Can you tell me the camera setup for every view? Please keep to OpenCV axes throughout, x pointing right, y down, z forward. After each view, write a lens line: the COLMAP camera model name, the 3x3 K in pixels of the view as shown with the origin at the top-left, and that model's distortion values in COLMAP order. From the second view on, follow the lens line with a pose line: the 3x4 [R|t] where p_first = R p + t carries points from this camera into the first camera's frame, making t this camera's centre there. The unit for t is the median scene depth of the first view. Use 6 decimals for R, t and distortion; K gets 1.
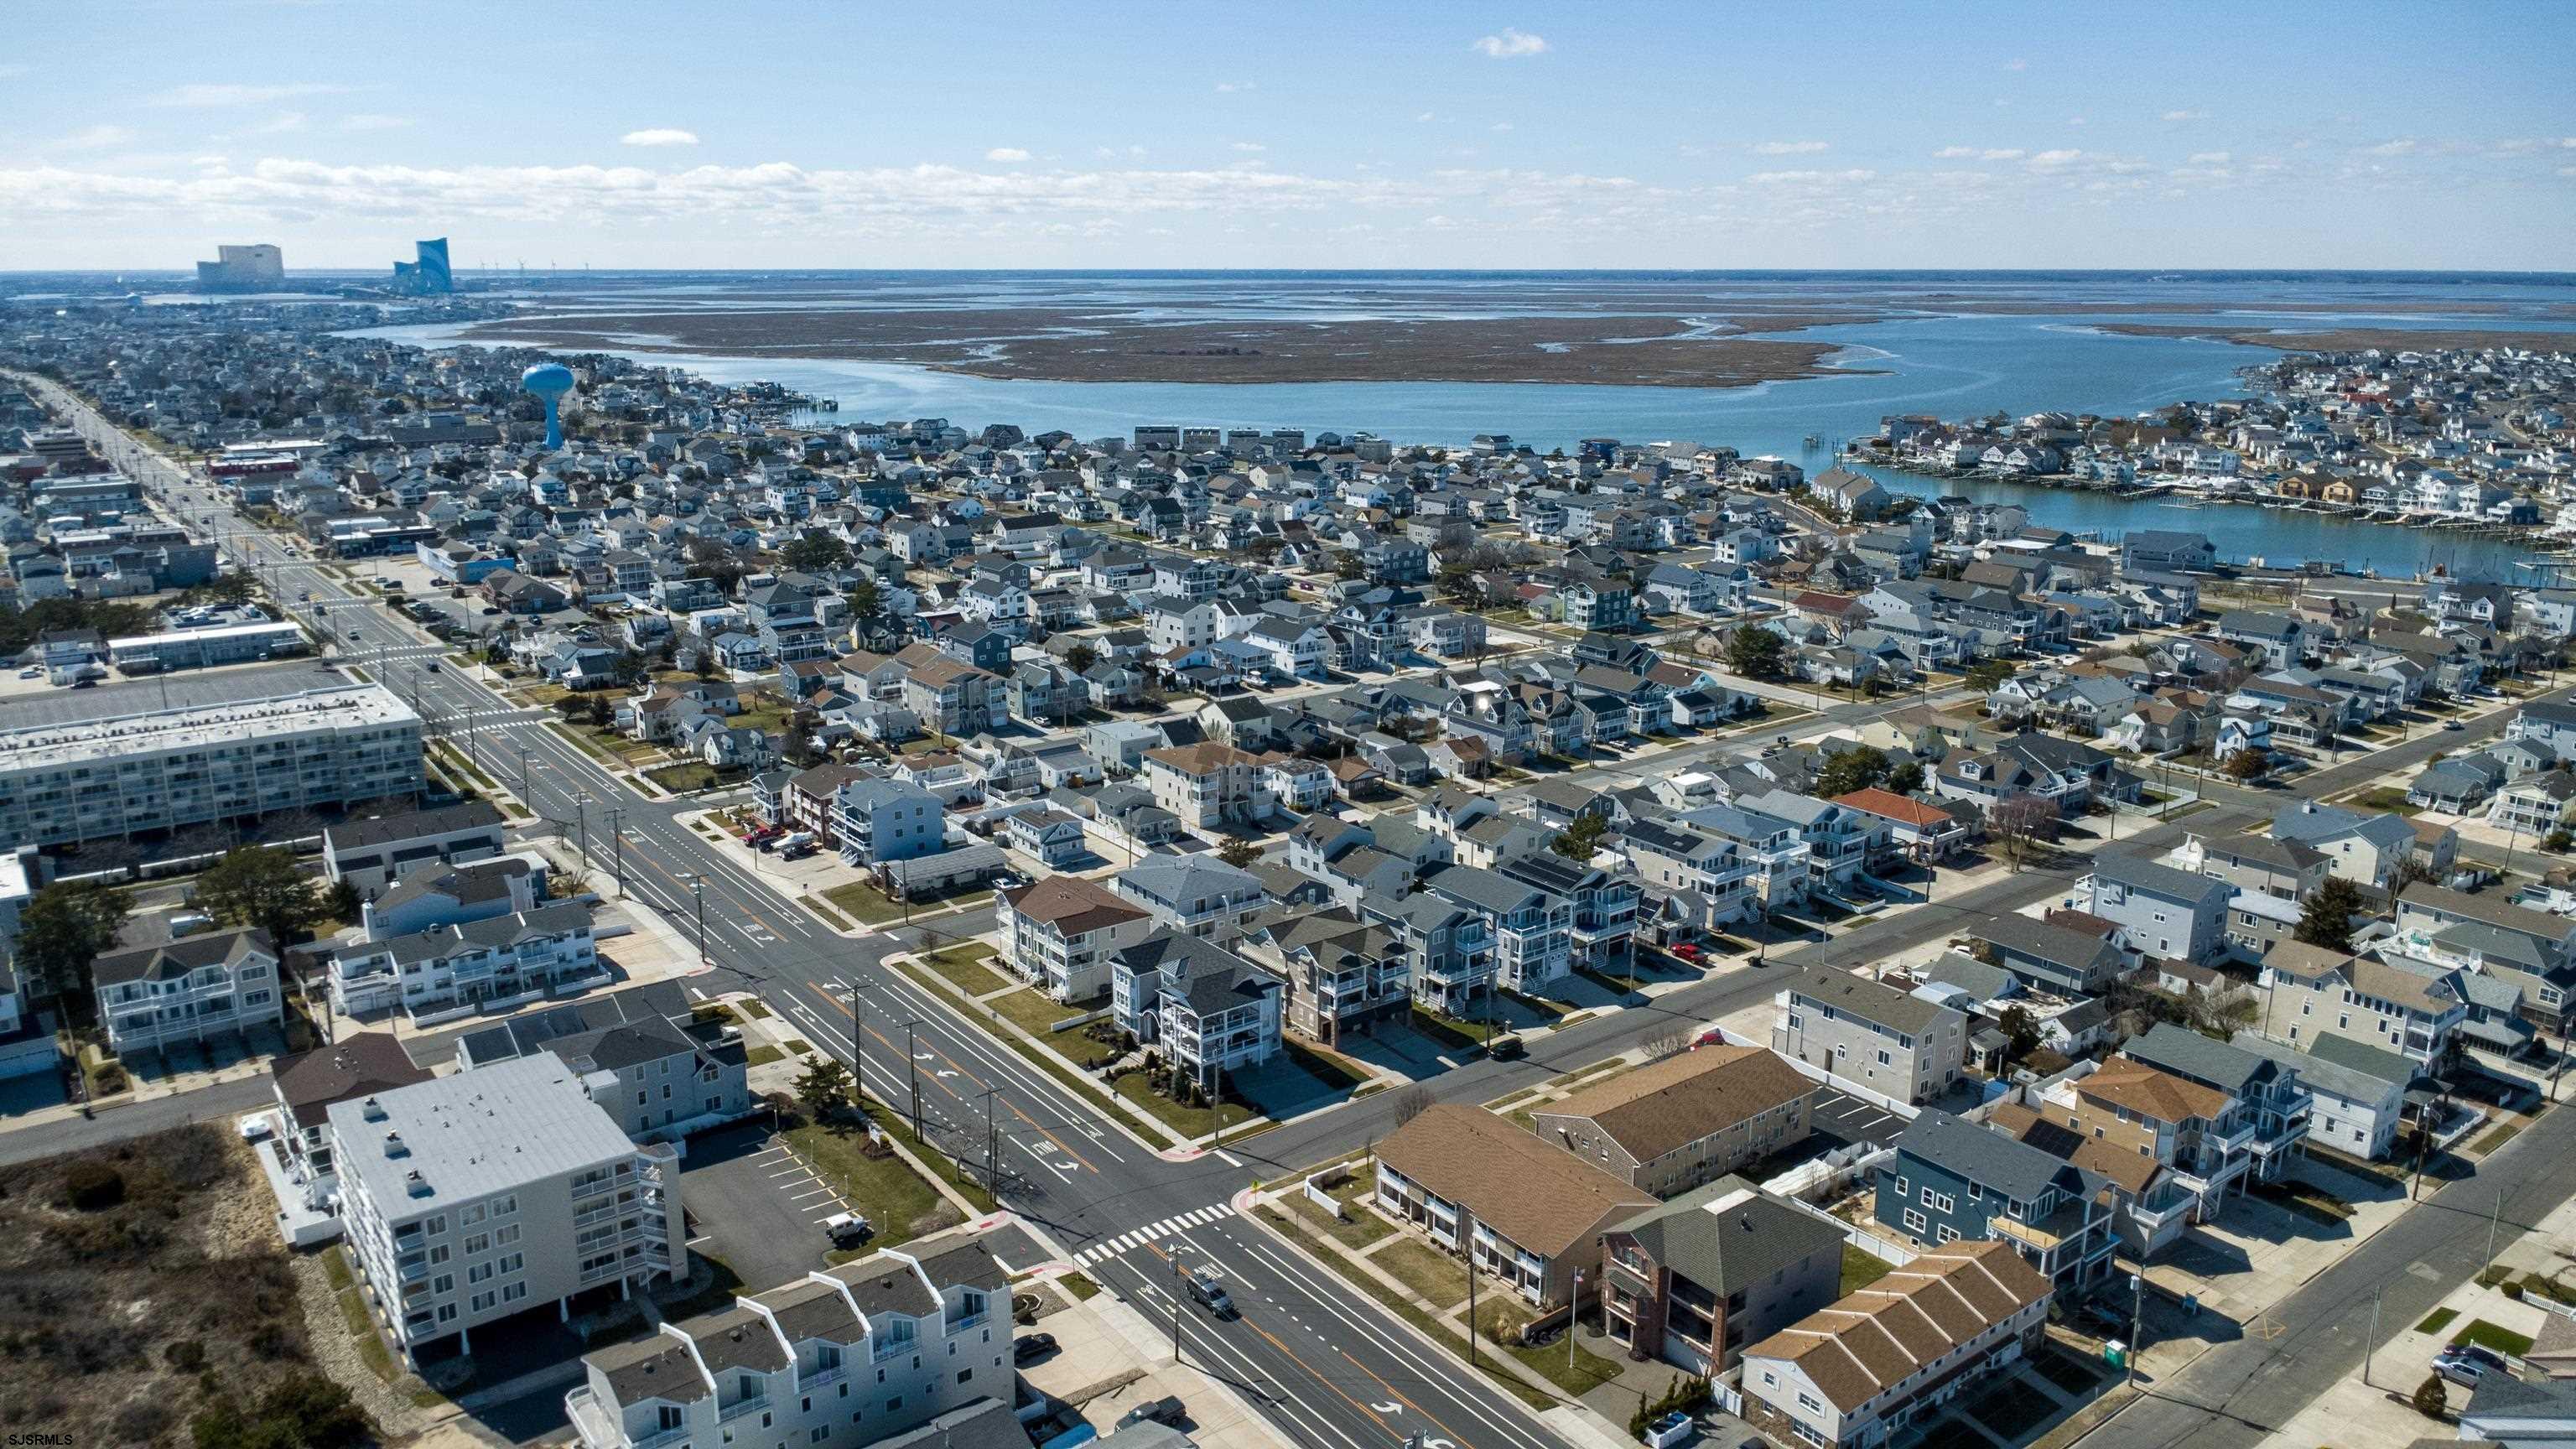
lens RADIAL K [[1815.7, 0, 1288.0], [0, 1815.7, 724.5], [0, 0, 1]] dist [0.022286, -0.031813]
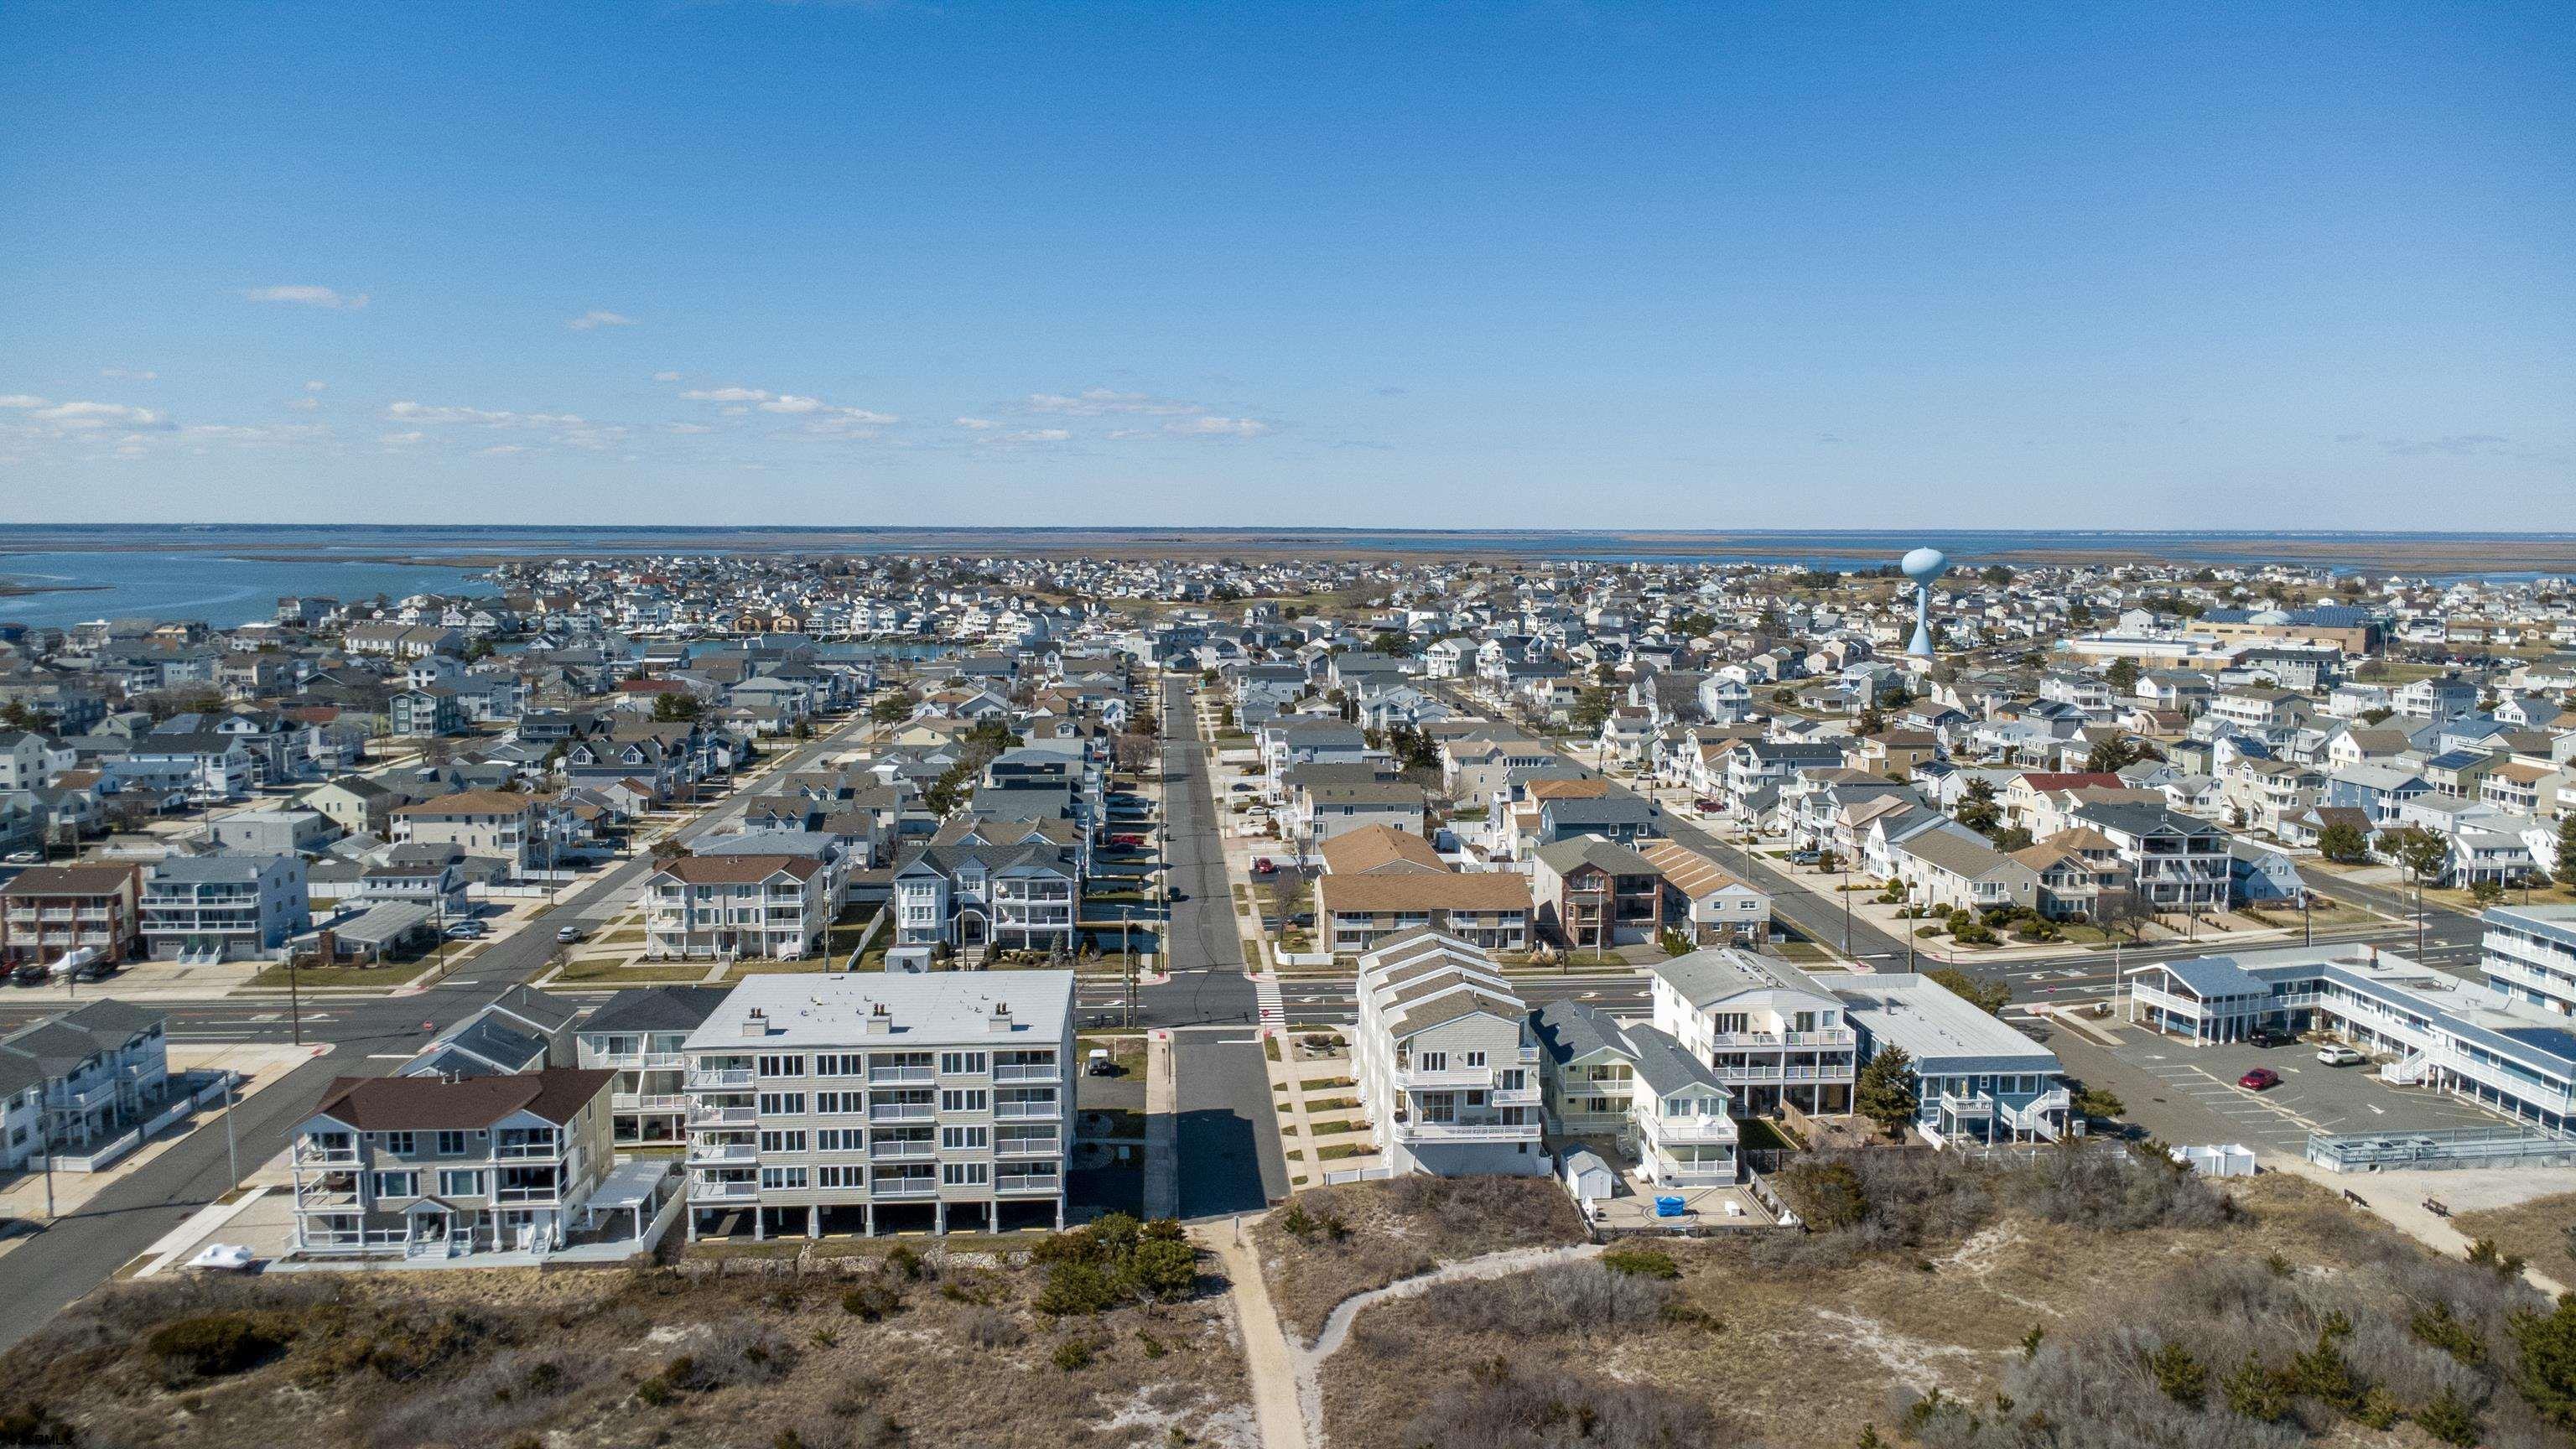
lens RADIAL K [[1815.7, 0, 1288.0], [0, 1815.7, 724.5], [0, 0, 1]] dist [0.022286, -0.031813]
pose [[0.546179, -0.092043, 0.832596, -0.430800], [0.205521, 0.978289, -0.026671, 0.064783], [-0.812065, 0.185683, 0.553238, 0.153728]]
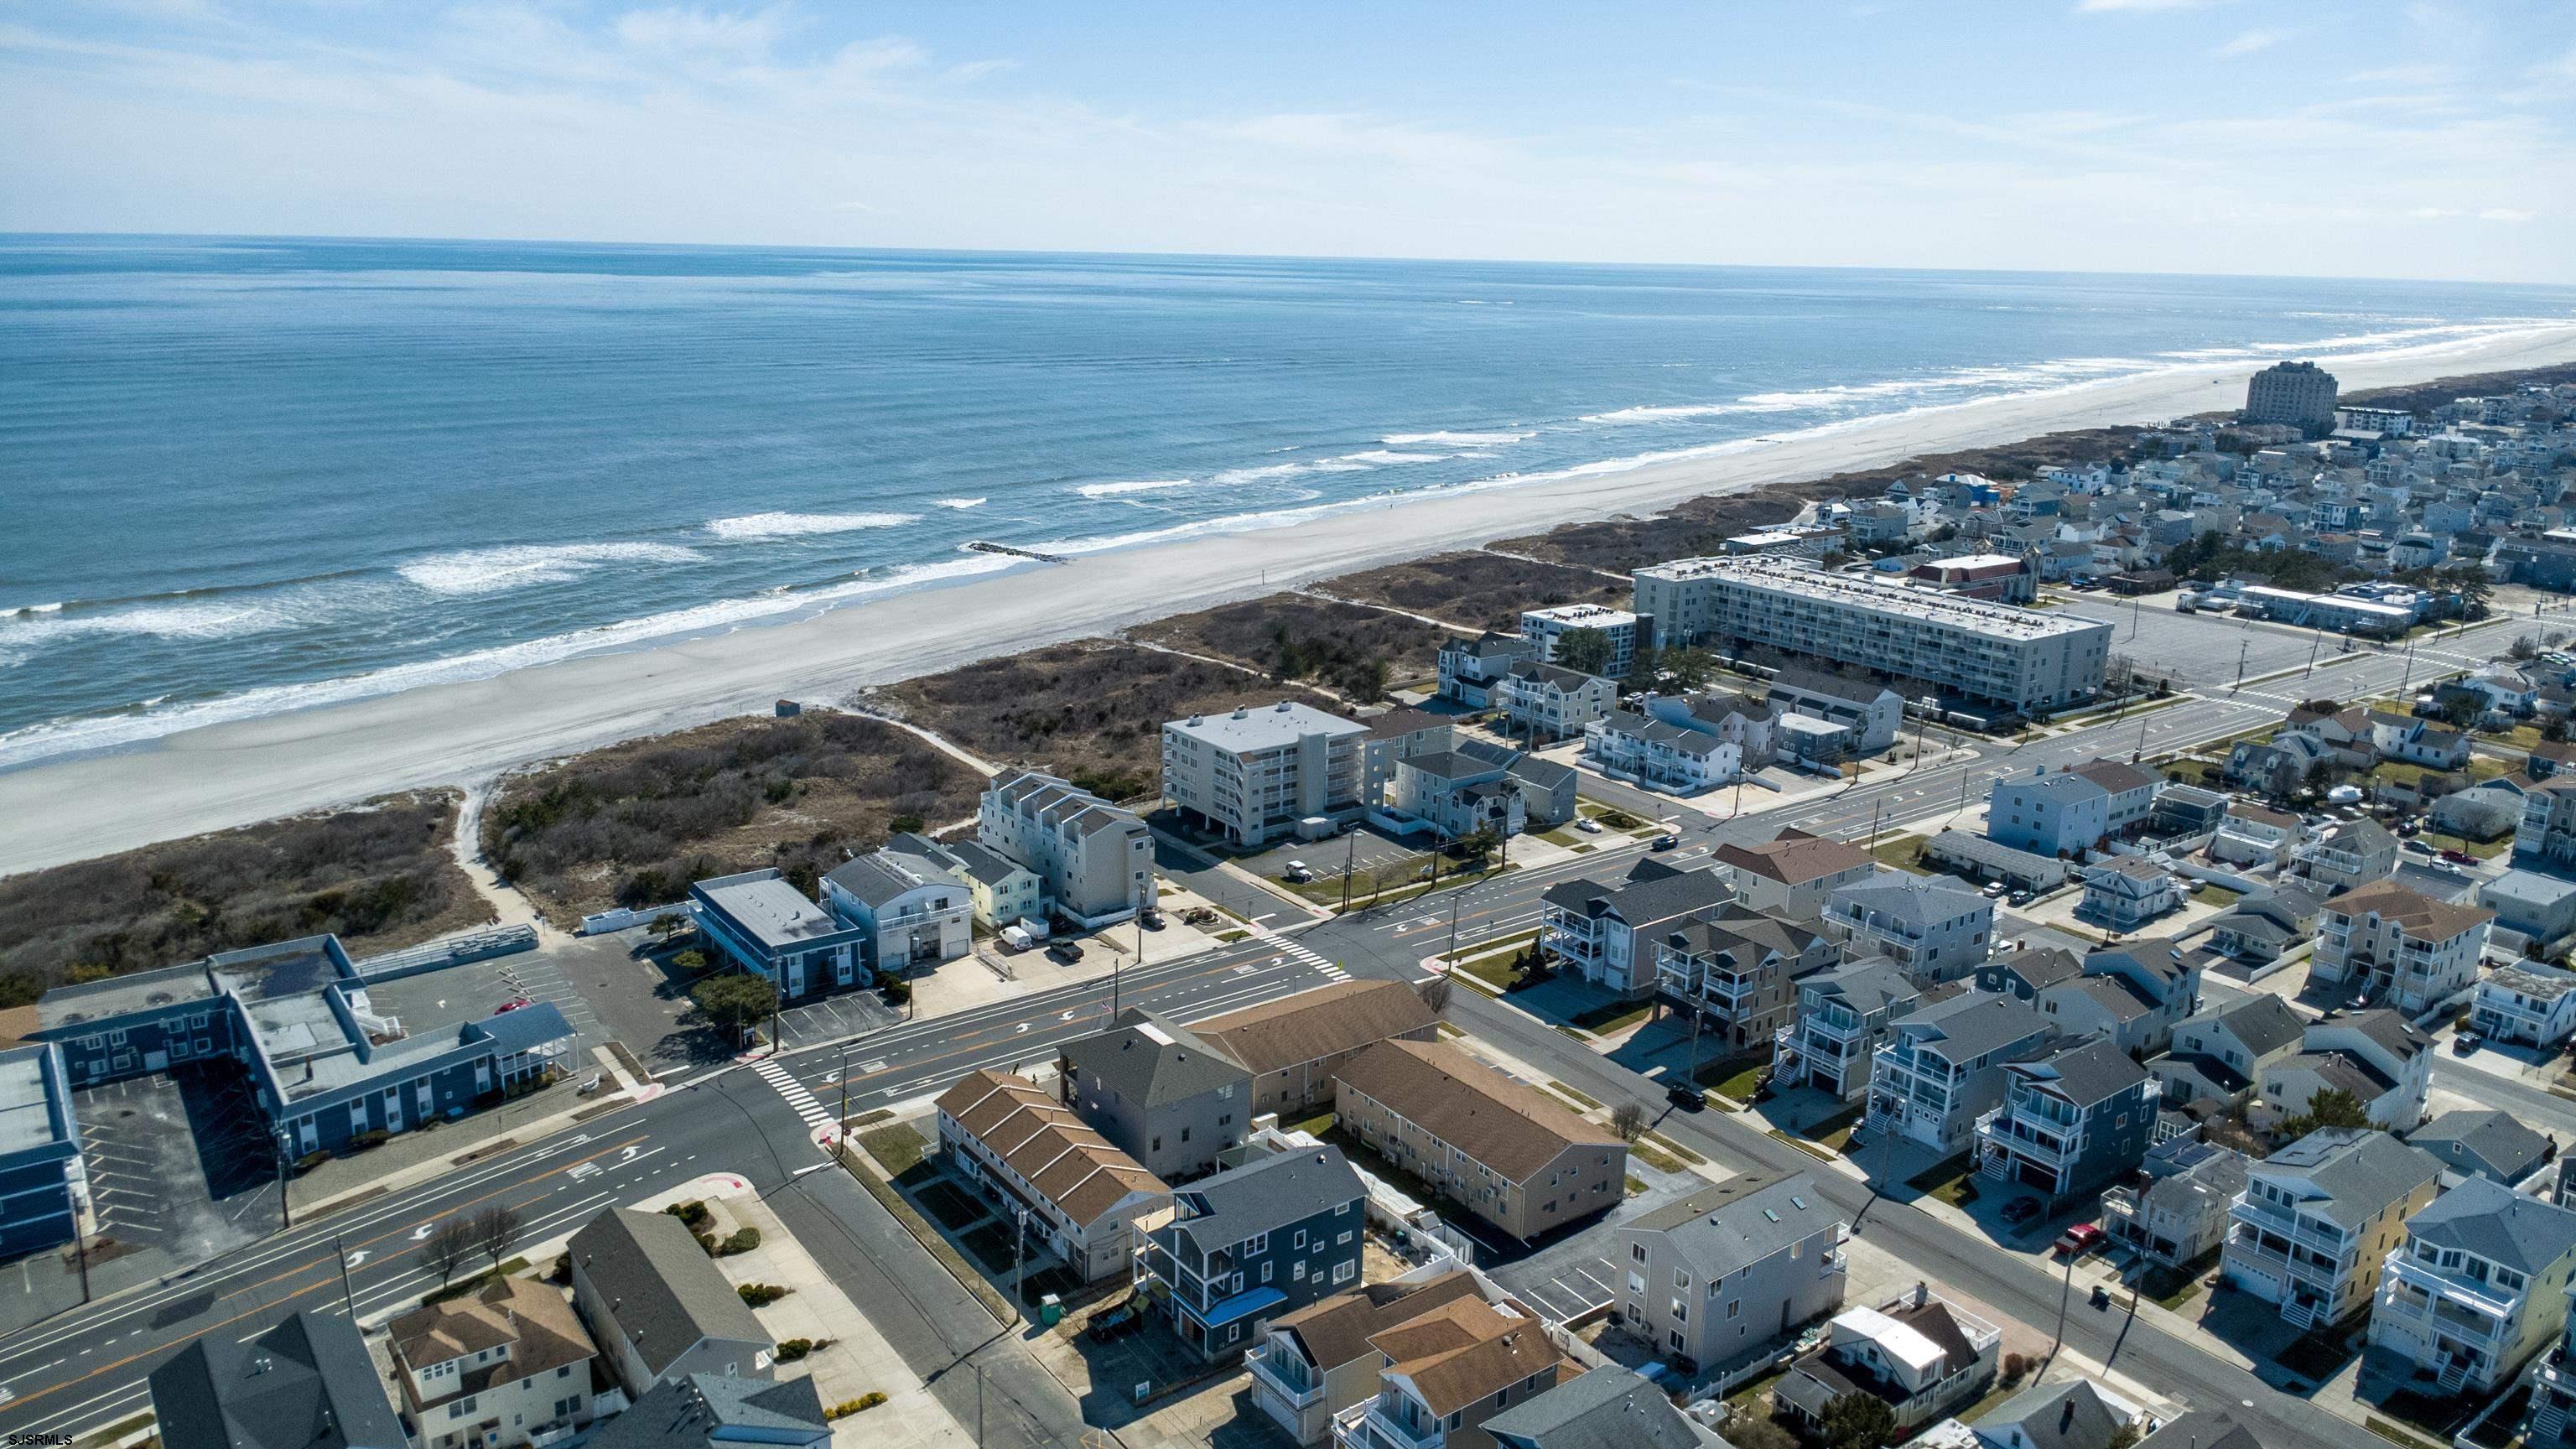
lens RADIAL K [[1815.7, 0, 1288.0], [0, 1815.7, 724.5], [0, 0, 1]] dist [0.022286, -0.031813]
pose [[-0.011412, 0.252780, -0.967456, 0.521460], [-0.264278, 0.932354, 0.246726, -0.090958], [0.964379, 0.258493, 0.056164, 0.385335]]
